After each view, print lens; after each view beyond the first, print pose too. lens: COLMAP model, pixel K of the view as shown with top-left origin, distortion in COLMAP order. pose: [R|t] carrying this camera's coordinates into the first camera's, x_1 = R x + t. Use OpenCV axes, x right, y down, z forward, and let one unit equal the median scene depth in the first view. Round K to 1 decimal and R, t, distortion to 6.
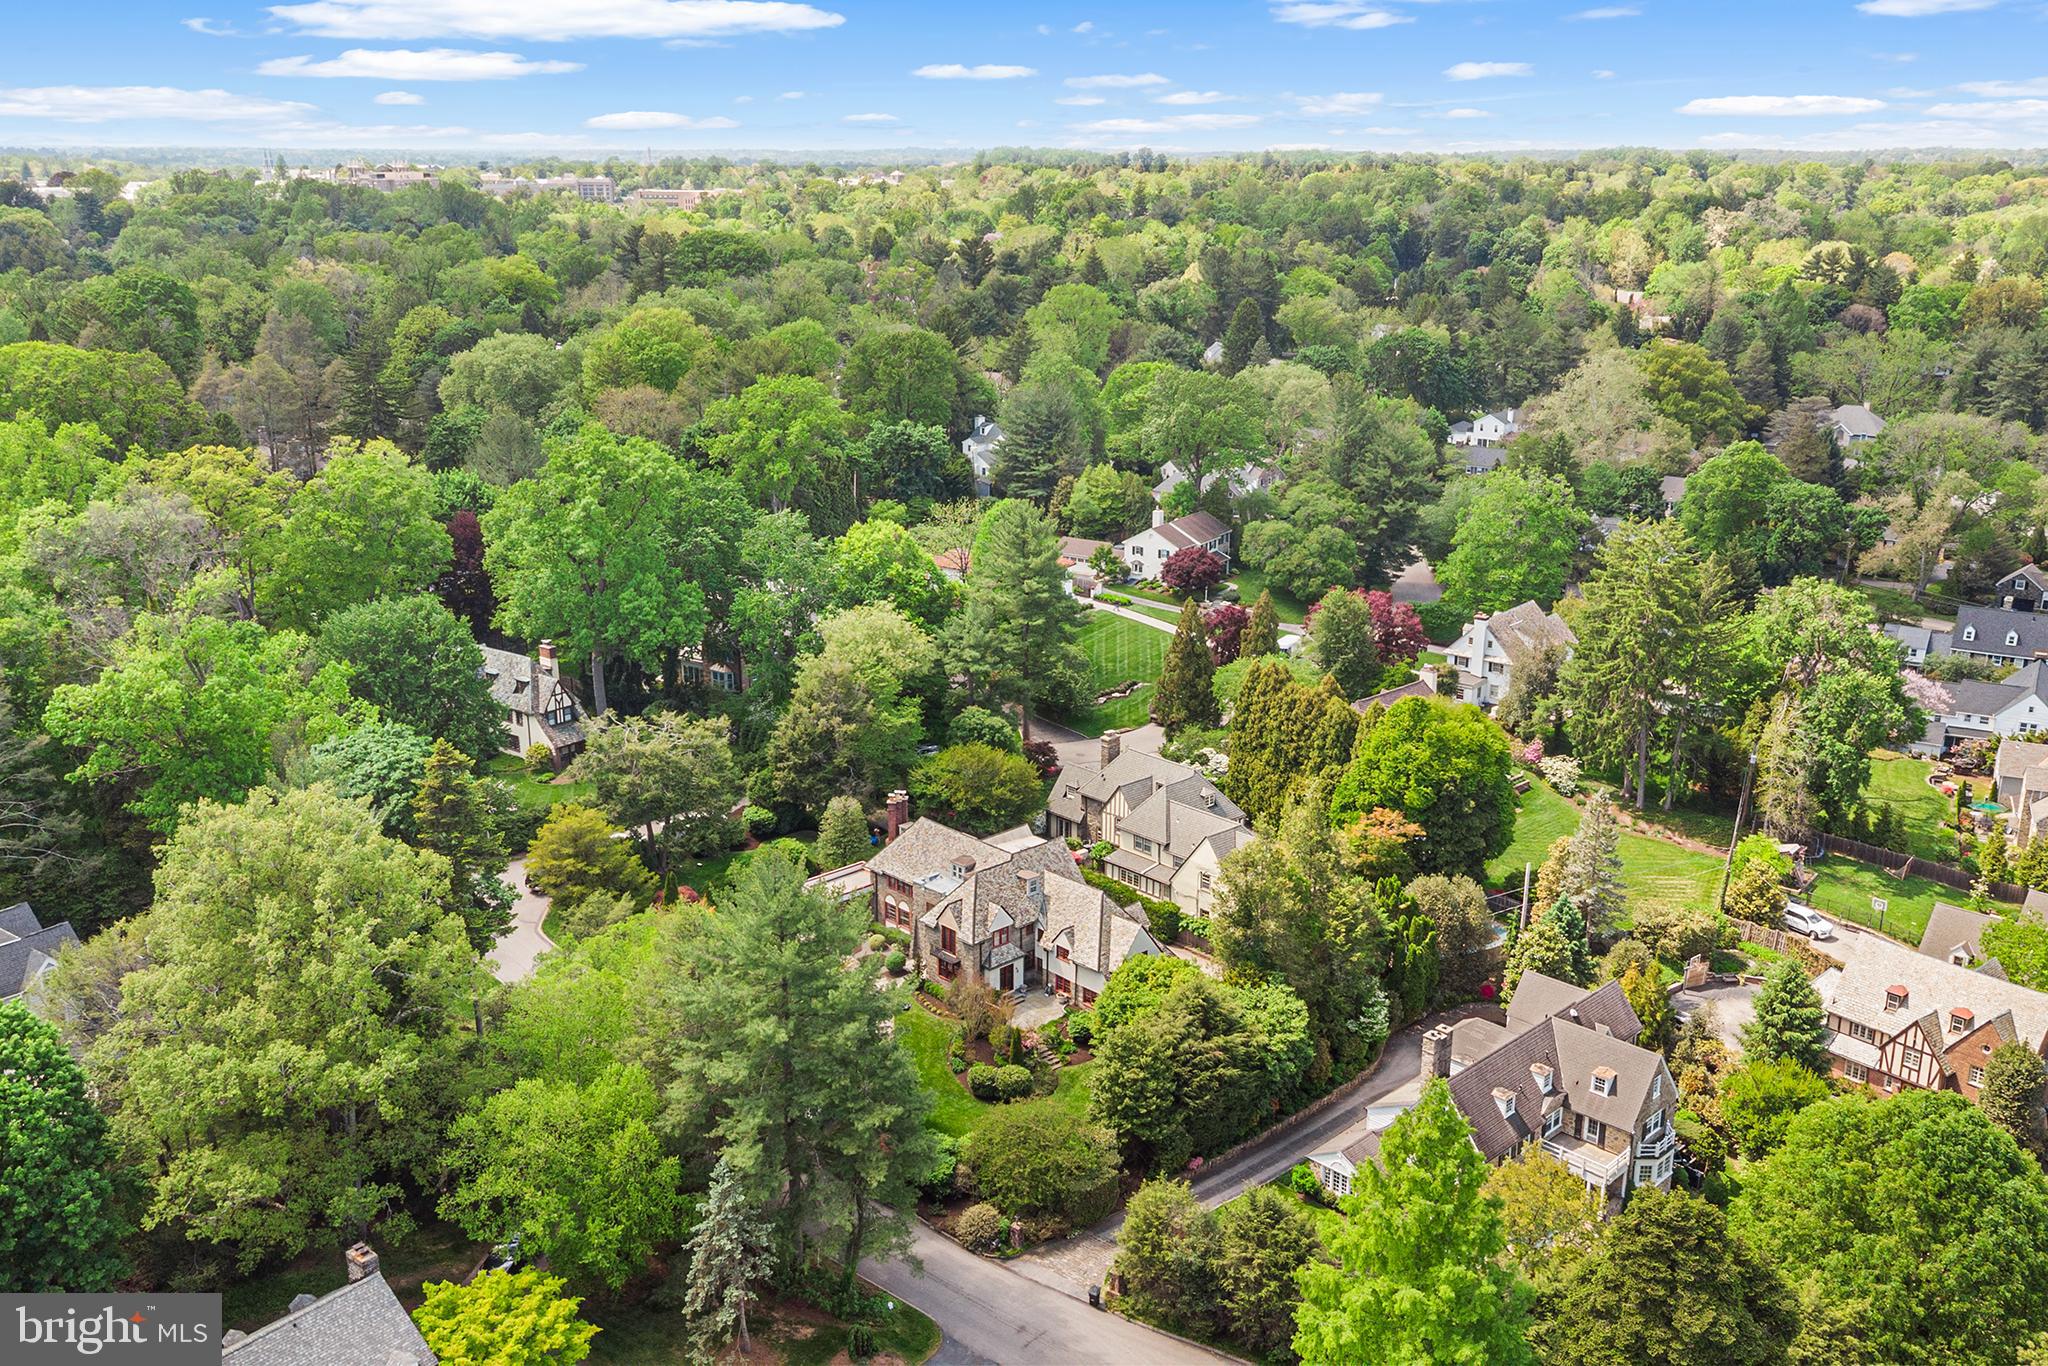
lens RADIAL K [[1803.2, 0, 1027.0], [0, 1803.2, 692.5], [0, 0, 1]] dist [0.110319, -0.142974]
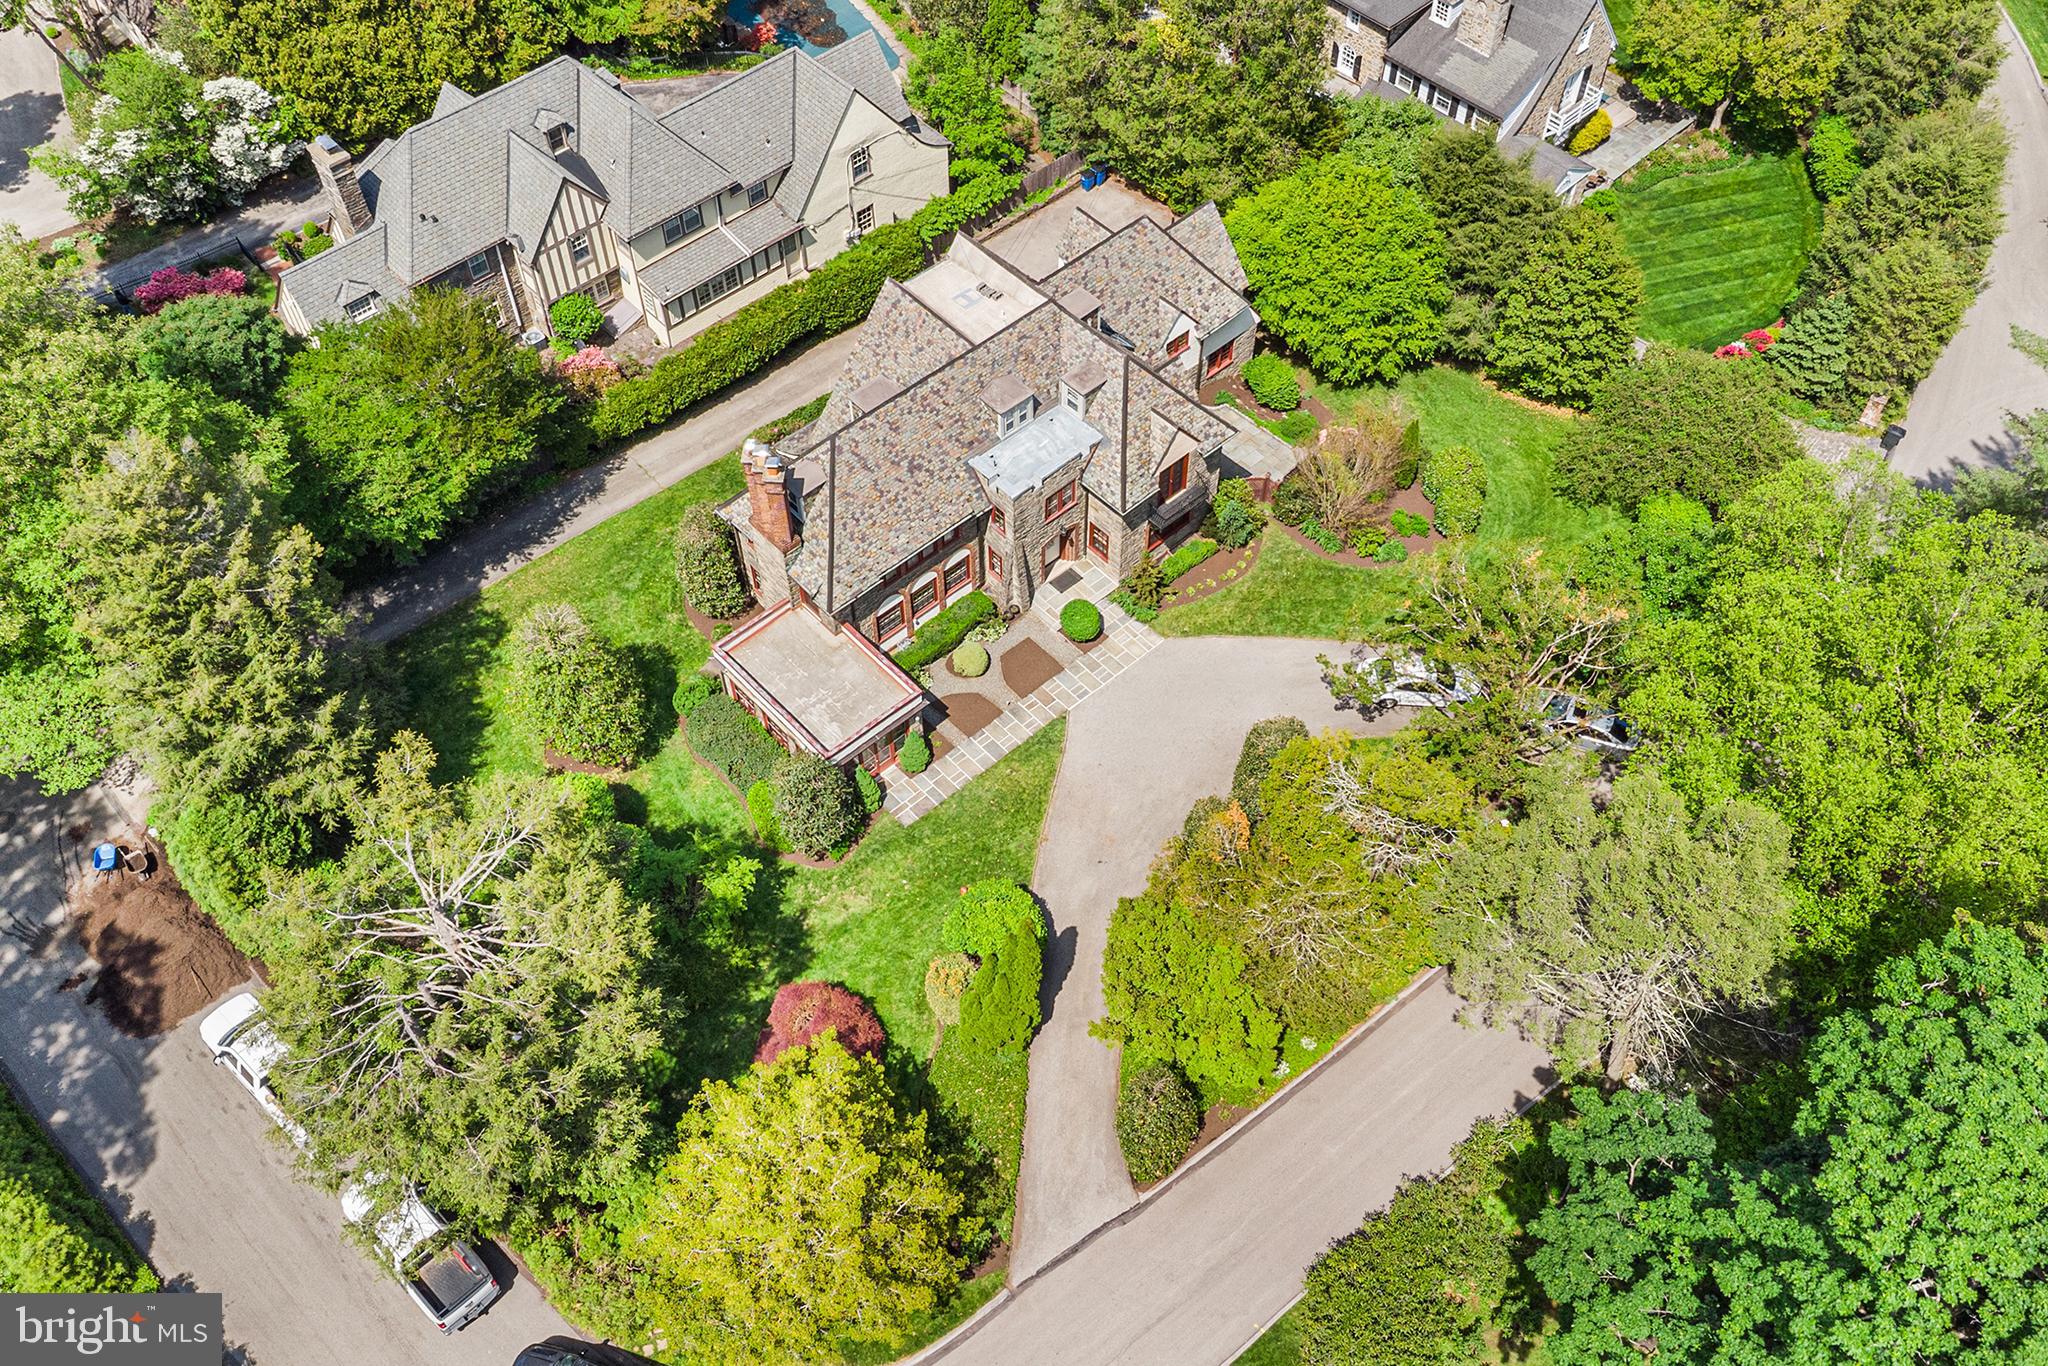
lens RADIAL K [[1820.8, 0, 1027.4], [0, 1820.8, 679.2], [0, 0, 1]] dist [0.087339, -0.129658]
pose [[0.016858, -0.801535, 0.597710, -0.338578], [0.292883, 0.575532, 0.763533, -0.204273], [-0.956000, 0.162188, 0.244458, 0.772016]]
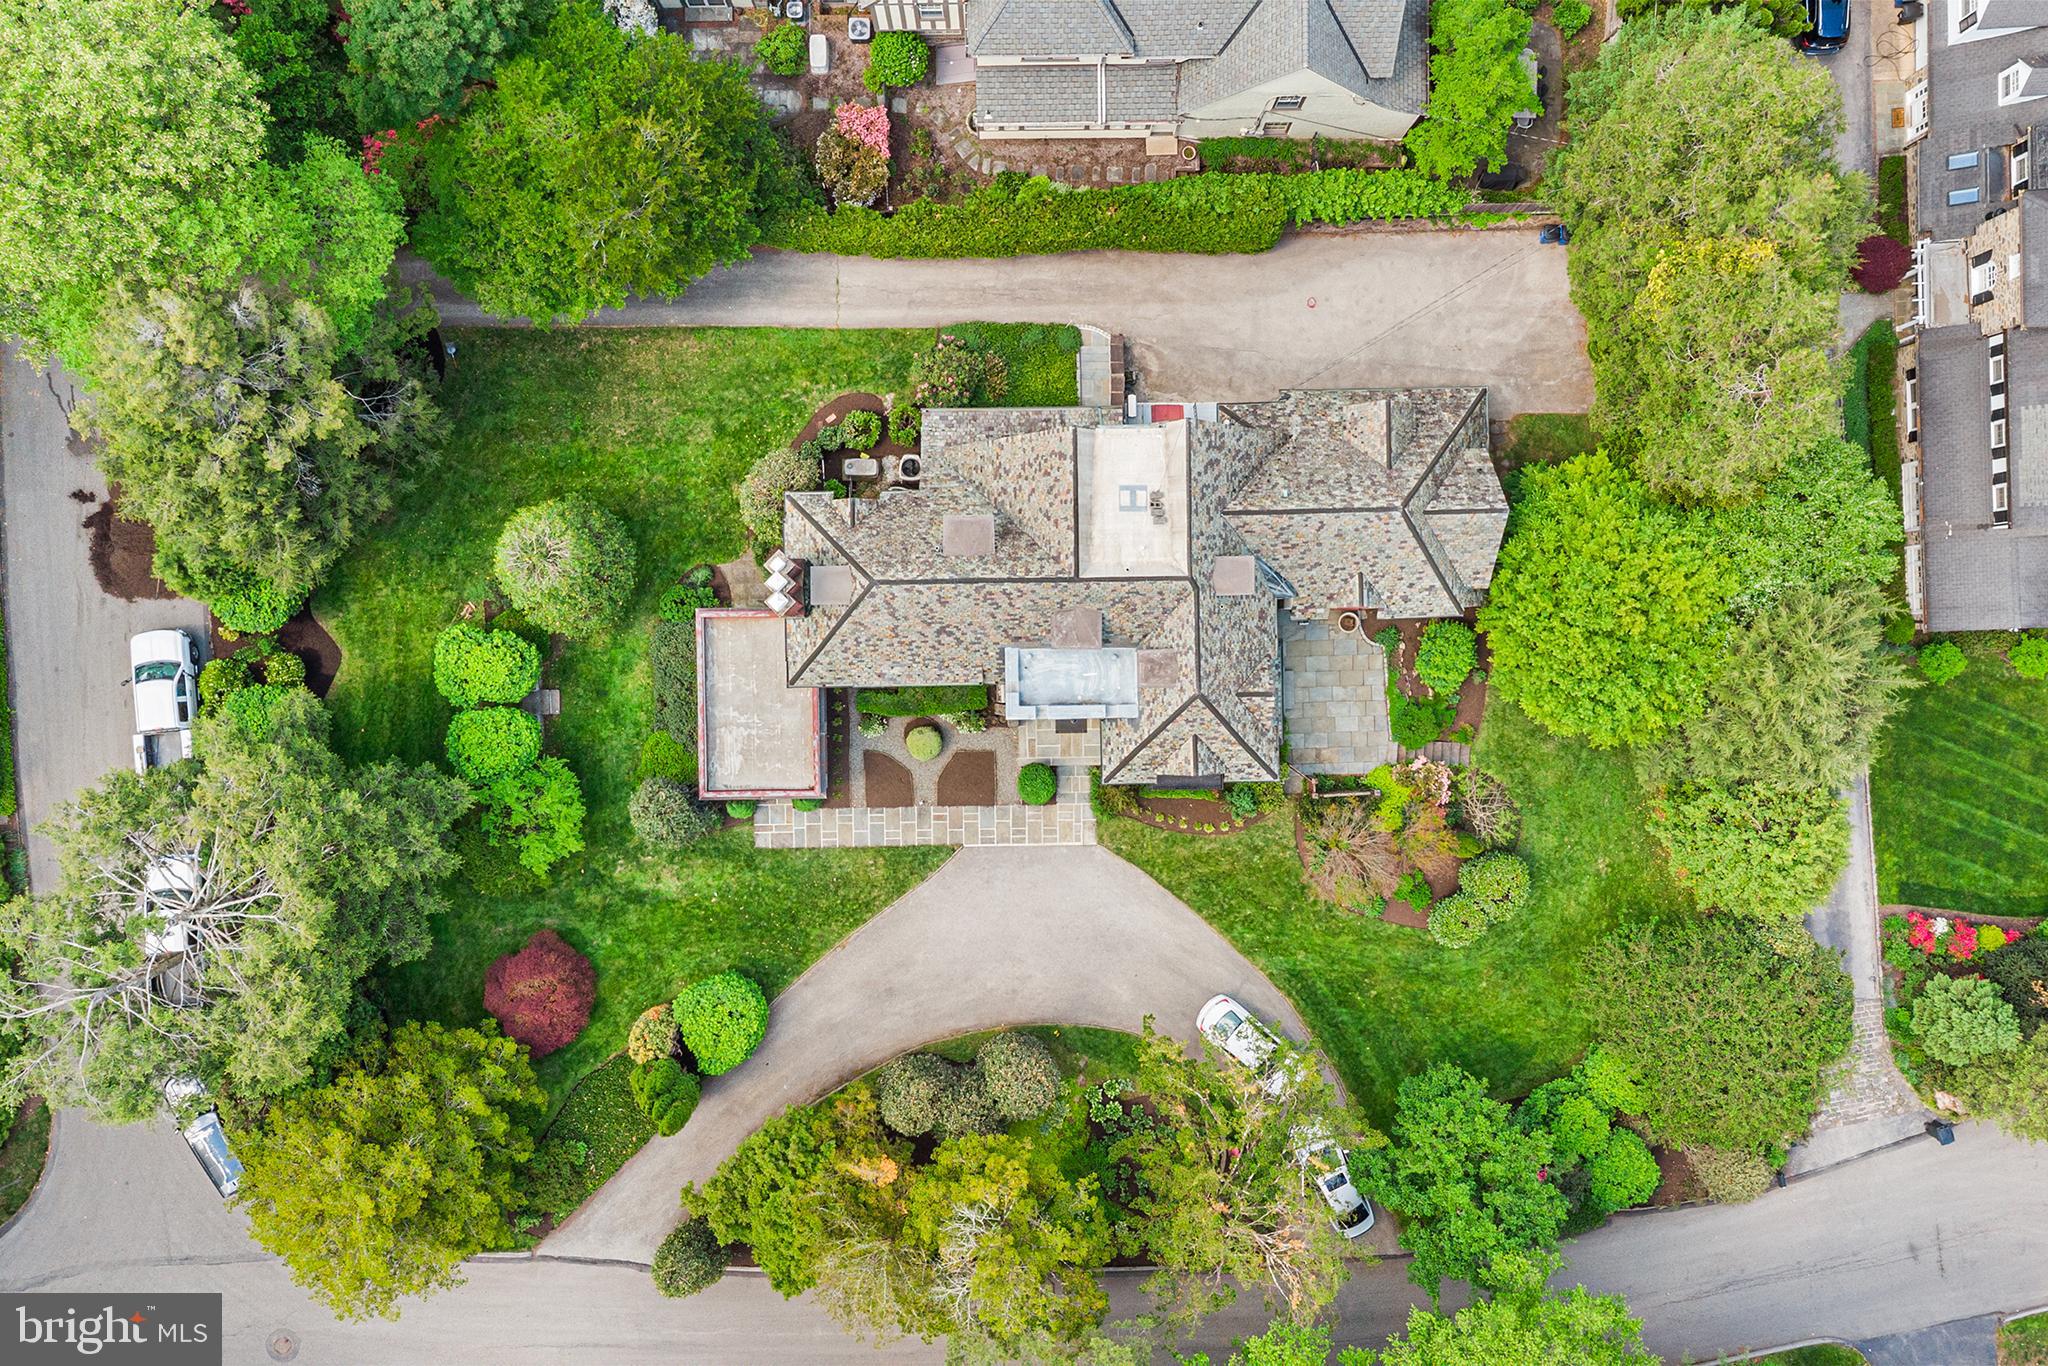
lens RADIAL K [[1803.2, 0, 1027.0], [0, 1803.2, 692.5], [0, 0, 1]] dist [0.110319, -0.142974]
pose [[0.674349, -0.738409, -0.002433, -0.046956], [0.208353, 0.187115, 0.959988, -0.288944], [-0.708408, -0.647874, 0.280030, 0.760736]]
